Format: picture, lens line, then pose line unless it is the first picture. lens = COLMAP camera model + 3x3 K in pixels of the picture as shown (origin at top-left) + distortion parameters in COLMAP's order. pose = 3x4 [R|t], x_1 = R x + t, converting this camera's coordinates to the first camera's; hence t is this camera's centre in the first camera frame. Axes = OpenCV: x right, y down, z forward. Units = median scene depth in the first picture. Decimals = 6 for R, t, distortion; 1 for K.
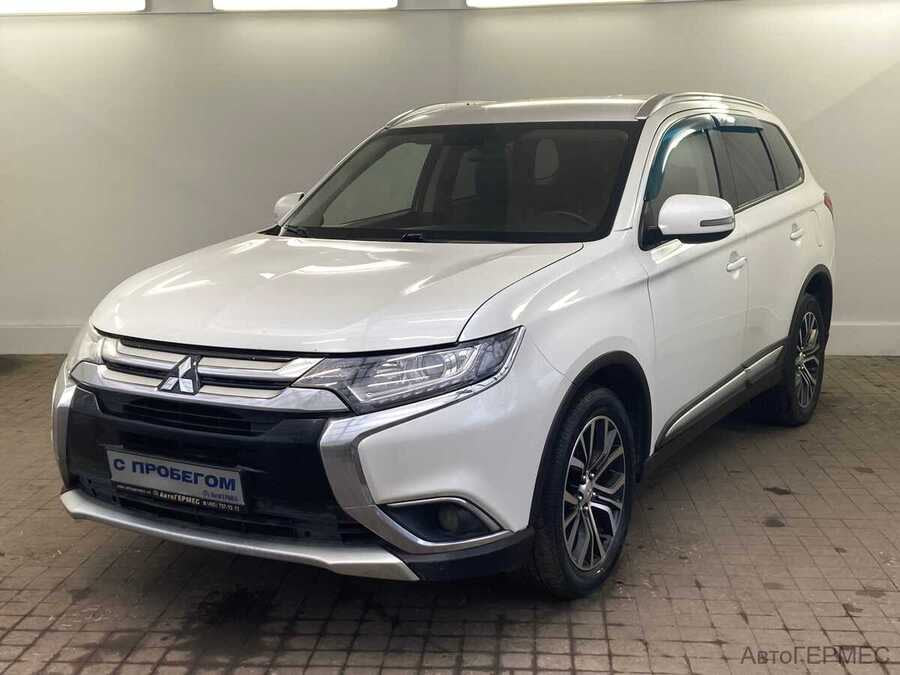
lens RADIAL K [[1156.4, 0, 450.0], [0, 1156.4, 337.5], [0, 0, 1]] dist [-0.164039, -0.022443]
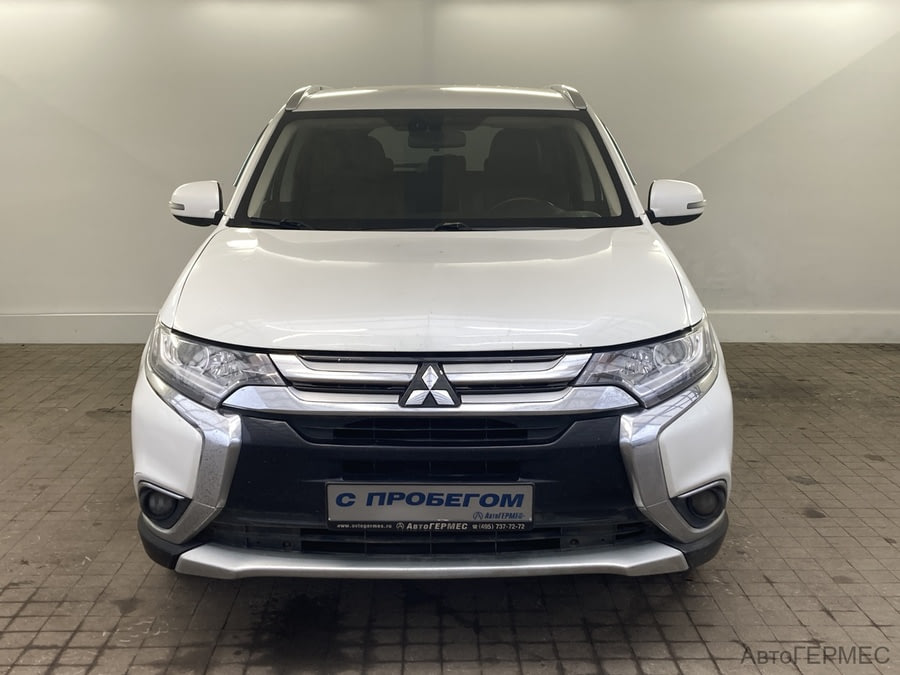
lens RADIAL K [[1124.8, 0, 450.0], [0, 1124.8, 337.5], [0, 0, 1]] dist [0.003732, -0.010718]
pose [[0.874052, -0.070660, 0.480667, -0.641483], [0.063403, 0.997496, 0.031344, -0.031011], [-0.481678, 0.003080, 0.876343, 0.239478]]
